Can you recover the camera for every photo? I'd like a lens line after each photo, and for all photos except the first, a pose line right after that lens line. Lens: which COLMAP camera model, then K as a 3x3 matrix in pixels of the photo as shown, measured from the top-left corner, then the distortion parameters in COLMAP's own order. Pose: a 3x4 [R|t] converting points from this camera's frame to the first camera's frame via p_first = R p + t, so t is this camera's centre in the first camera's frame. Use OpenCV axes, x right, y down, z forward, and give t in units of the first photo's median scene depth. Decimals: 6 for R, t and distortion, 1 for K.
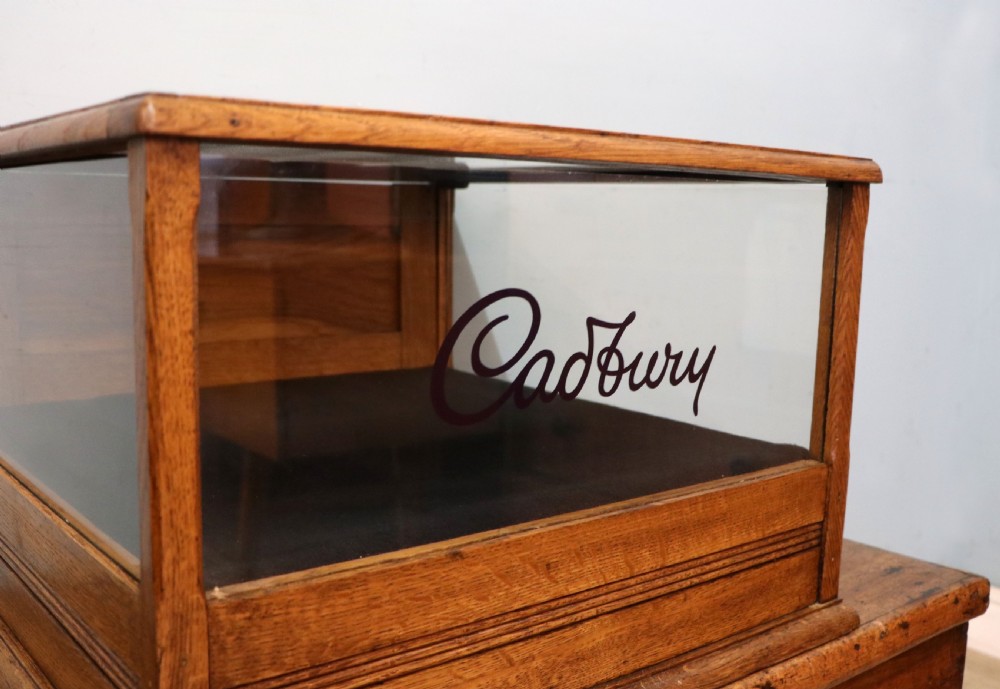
lens RADIAL K [[1051.9, 0, 505.6], [0, 1051.9, 367.8], [0, 0, 1]] dist [-0.100199, 0.000000]
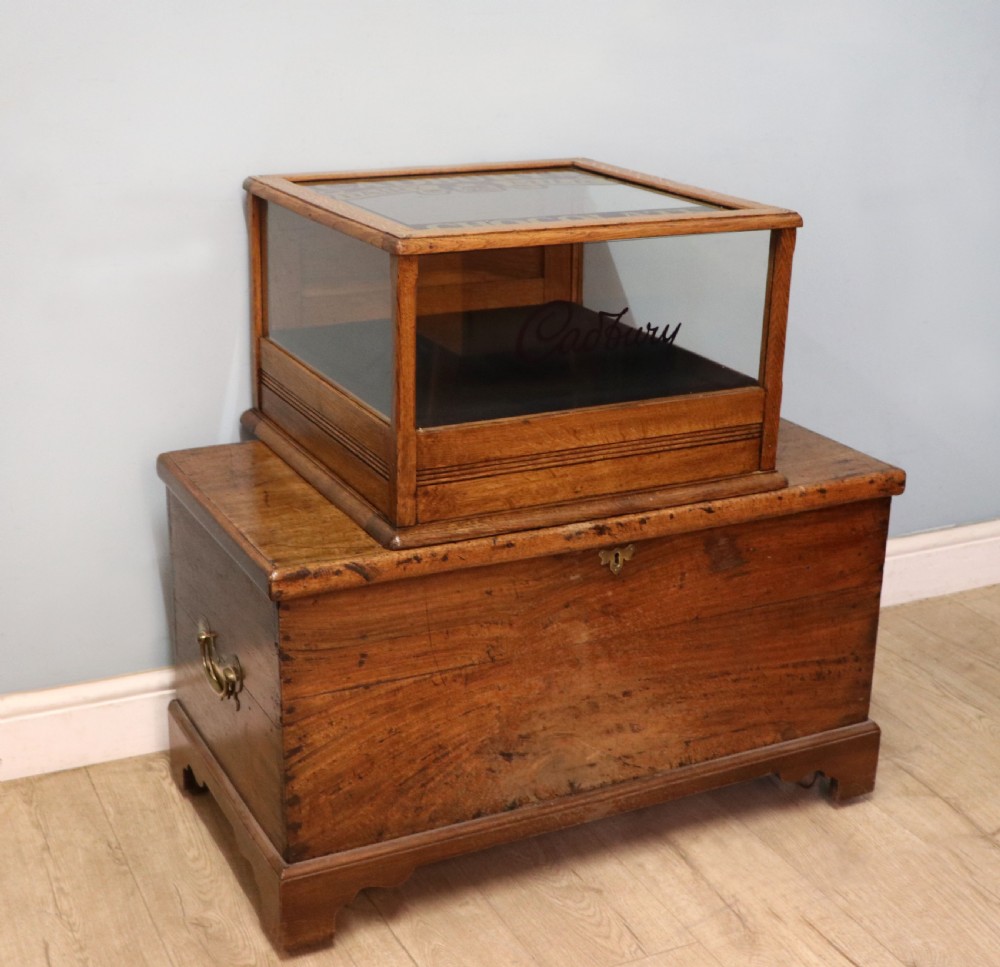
lens RADIAL K [[1554.6, 0, 429.1], [0, 1554.6, 515.3], [0, 0, 1]] dist [-0.161140, 0.000000]
pose [[0.967958, 0.071122, -0.240831, 0.490018], [-0.020599, 0.978310, 0.206120, -0.262820], [0.250267, -0.194555, 0.948428, -1.924661]]
